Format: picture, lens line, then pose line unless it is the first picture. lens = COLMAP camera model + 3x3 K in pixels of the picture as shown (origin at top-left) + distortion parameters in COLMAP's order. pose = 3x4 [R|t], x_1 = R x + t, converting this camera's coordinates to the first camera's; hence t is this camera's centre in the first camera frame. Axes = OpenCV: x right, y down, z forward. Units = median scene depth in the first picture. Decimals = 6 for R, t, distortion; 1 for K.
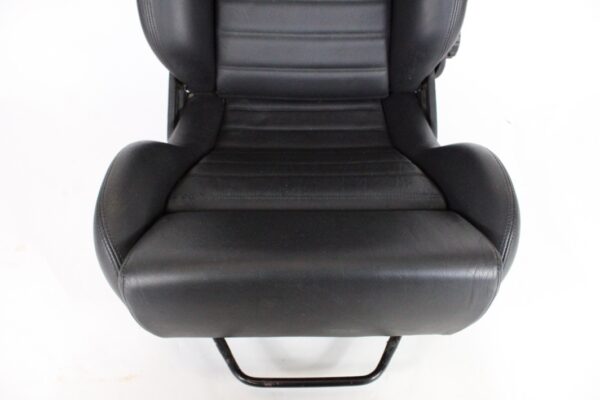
lens RADIAL K [[490.5, 0, 300.0], [0, 490.5, 200.0], [0, 0, 1]] dist [-0.138190, 0.003415]
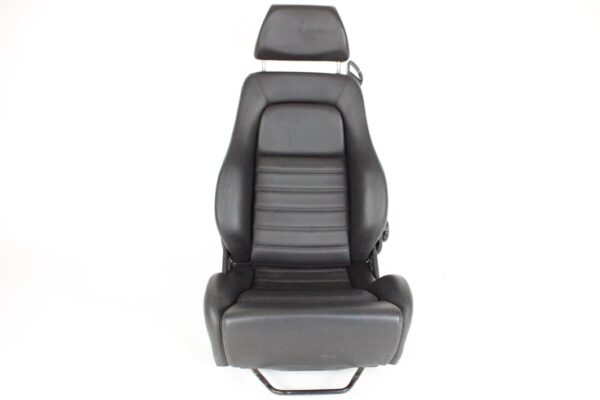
lens RADIAL K [[490.5, 0, 300.0], [0, 490.5, 200.0], [0, 0, 1]] dist [-0.138190, 0.003415]
pose [[0.999180, 0.002997, 0.040381, -0.069825], [0.015543, 0.892472, -0.450835, 0.378609], [-0.037390, 0.451093, 0.891693, -0.665080]]
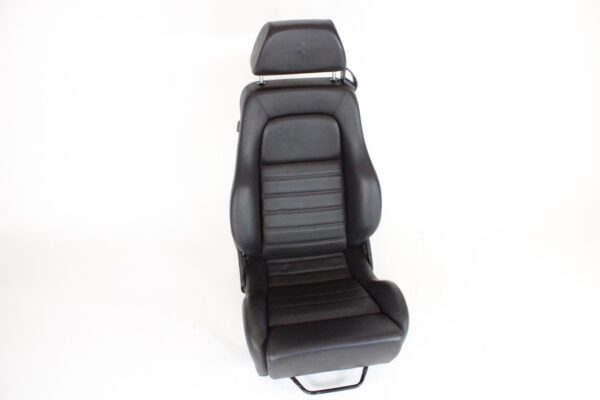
lens RADIAL K [[490.5, 0, 300.0], [0, 490.5, 200.0], [0, 0, 1]] dist [-0.138190, 0.003415]
pose [[0.987549, -0.086342, 0.131497, -0.271914], [0.099397, 0.990389, -0.096179, -0.252739], [-0.121929, 0.108052, 0.986640, -1.041939]]
